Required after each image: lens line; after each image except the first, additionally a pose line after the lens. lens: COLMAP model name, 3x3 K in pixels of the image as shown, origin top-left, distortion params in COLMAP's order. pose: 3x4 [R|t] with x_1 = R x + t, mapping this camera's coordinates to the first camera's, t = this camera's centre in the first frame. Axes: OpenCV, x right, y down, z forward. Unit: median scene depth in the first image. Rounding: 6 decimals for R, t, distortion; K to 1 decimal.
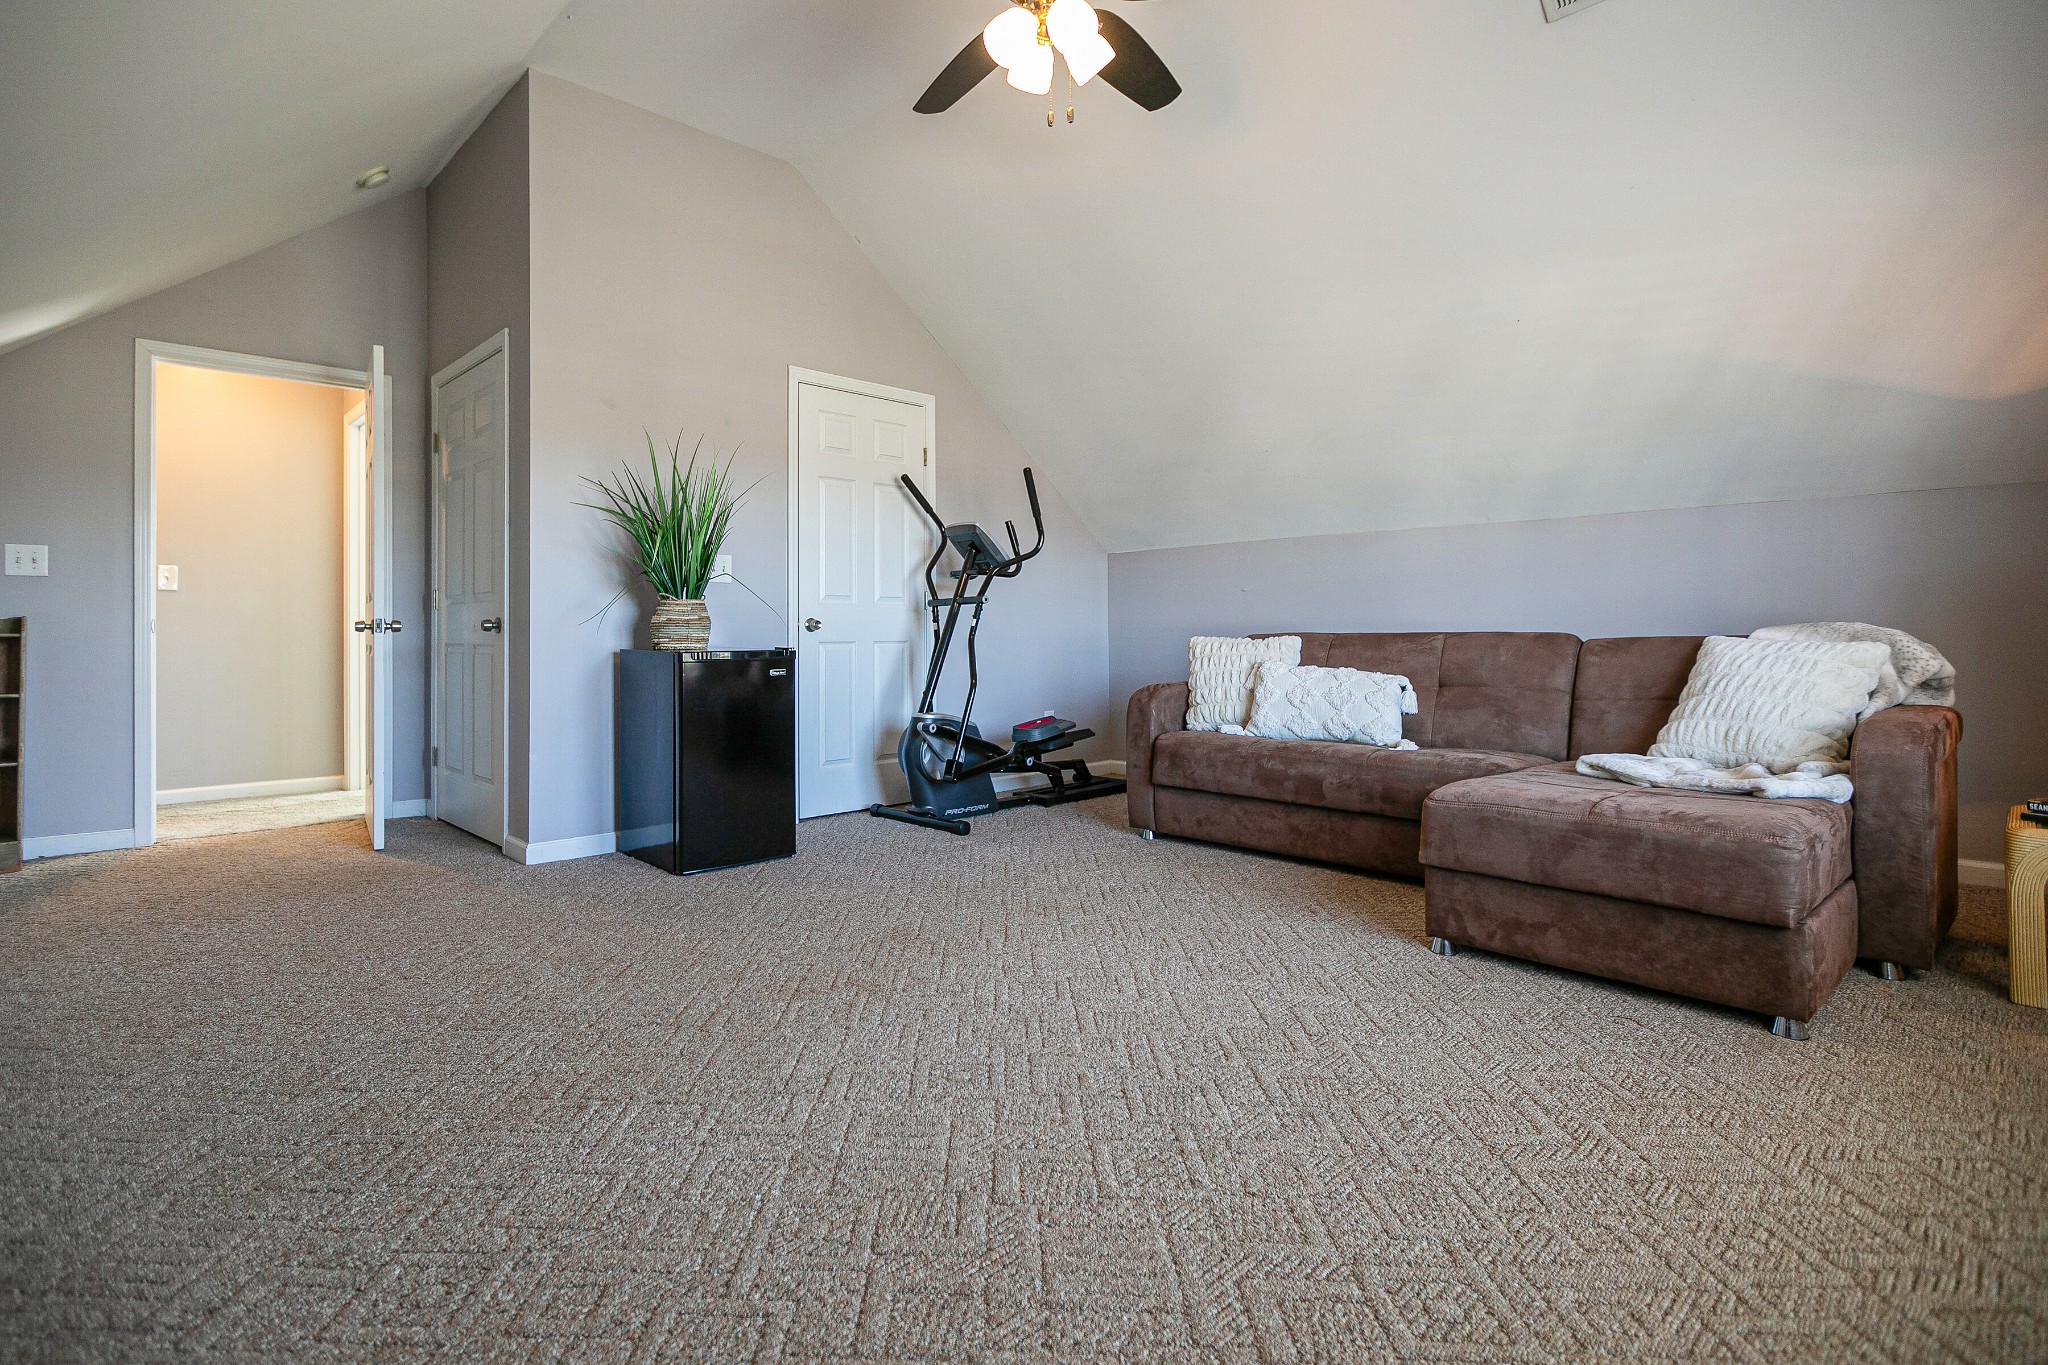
lens RADIAL K [[1005.9, 0, 1036.3], [0, 1005.9, 635.2], [0, 0, 1]] dist [-0.004498, -0.000257]
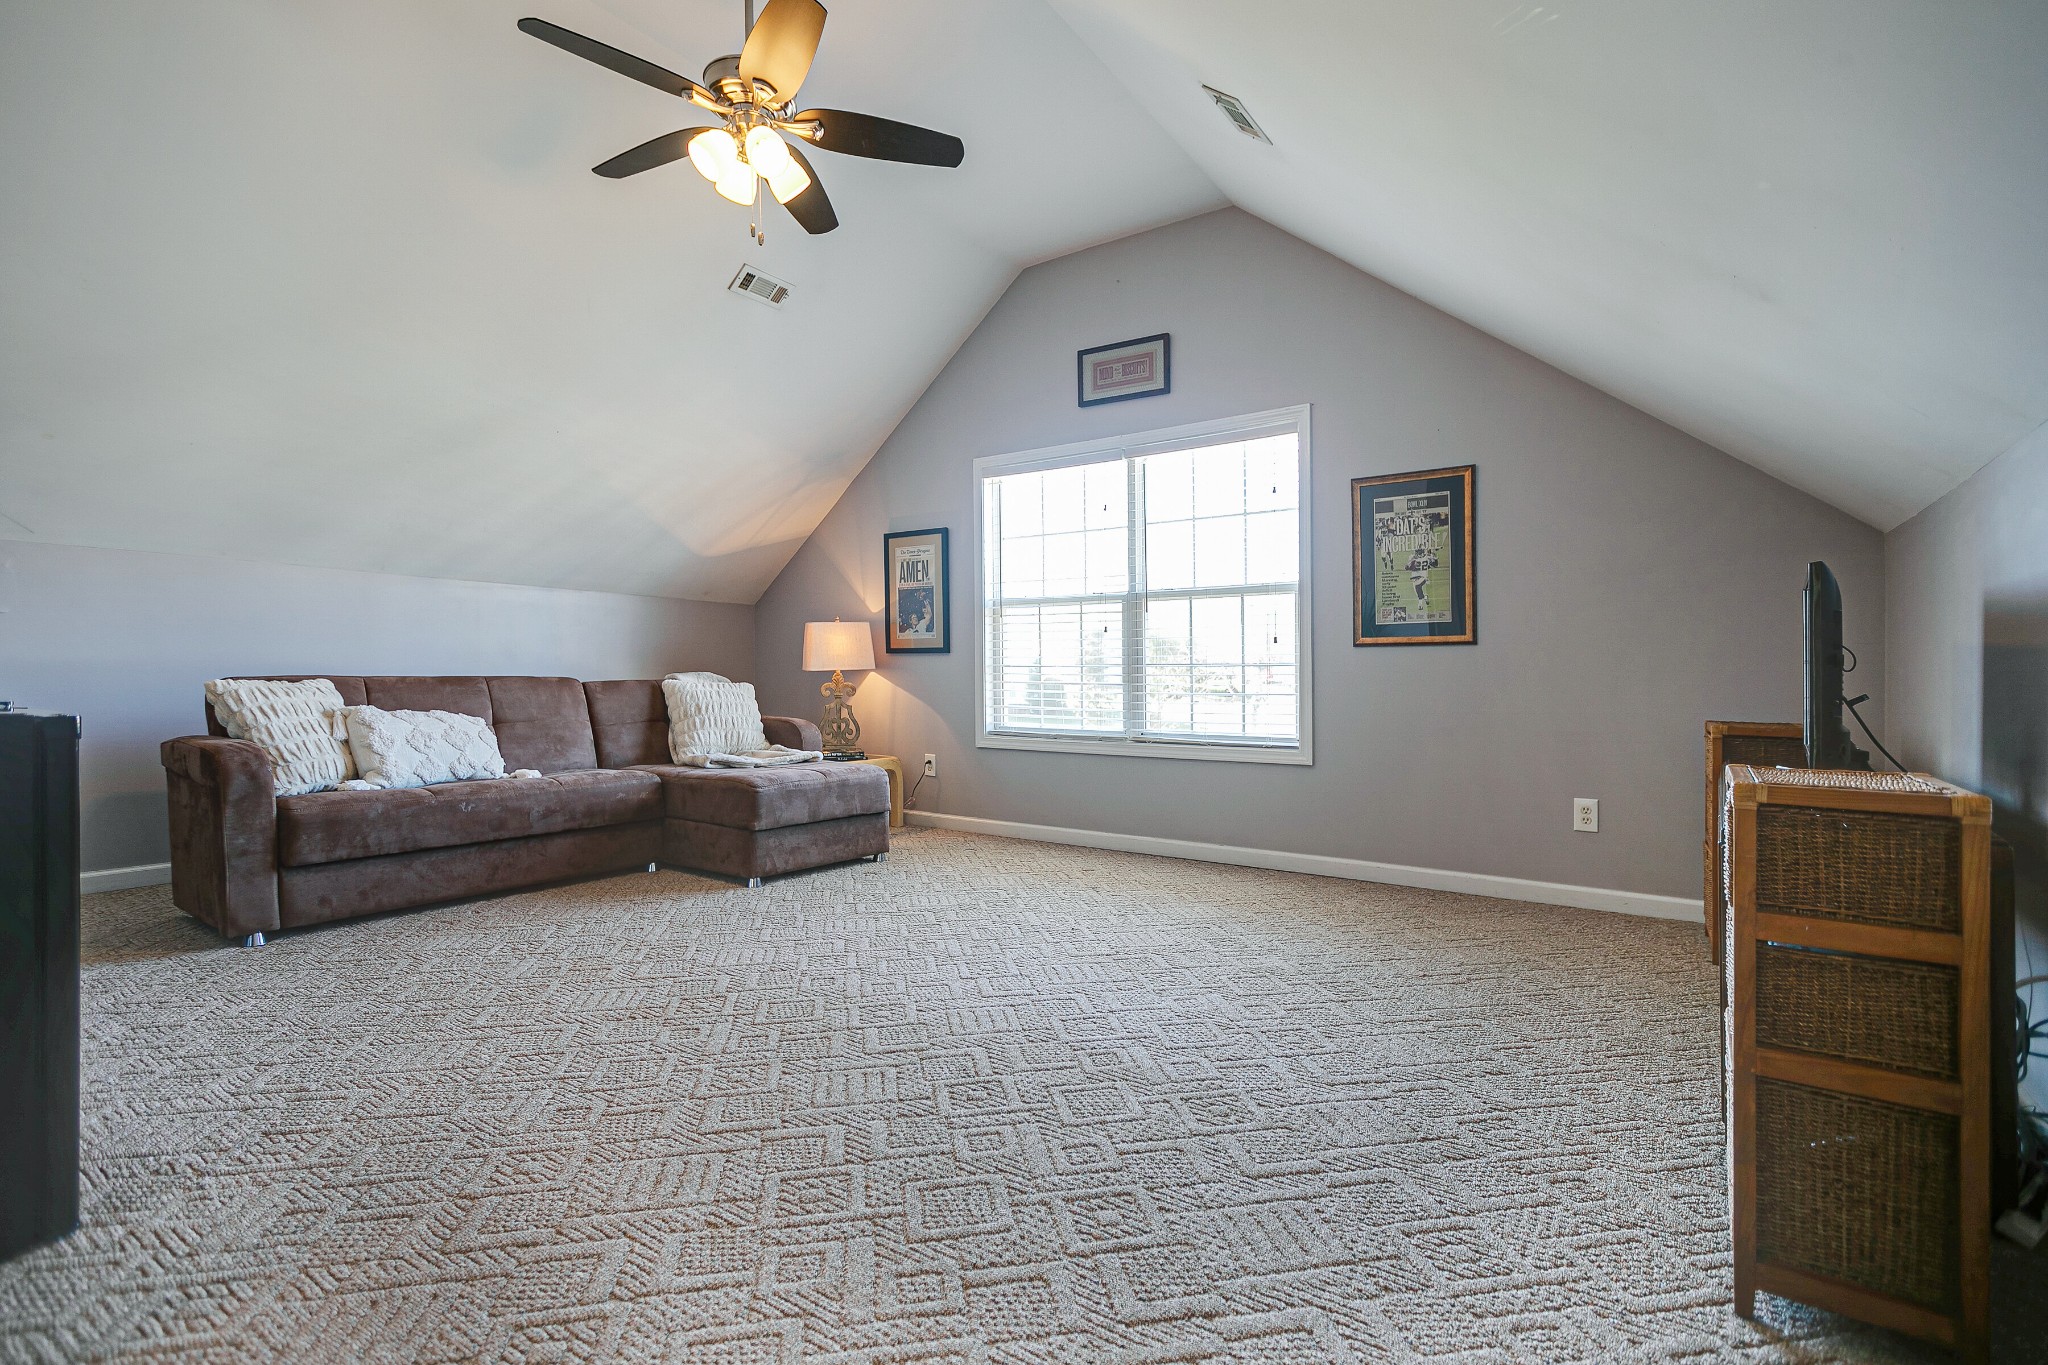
lens RADIAL K [[948.5, 0, 1028.6], [0, 948.5, 655.3], [0, 0, 1]] dist [-0.001565, -0.000457]
pose [[-0.221186, 0.027509, 0.974844, -0.811970], [-0.004144, 0.999567, -0.029147, 0.002333], [-0.975223, -0.010487, -0.220976, 0.674955]]
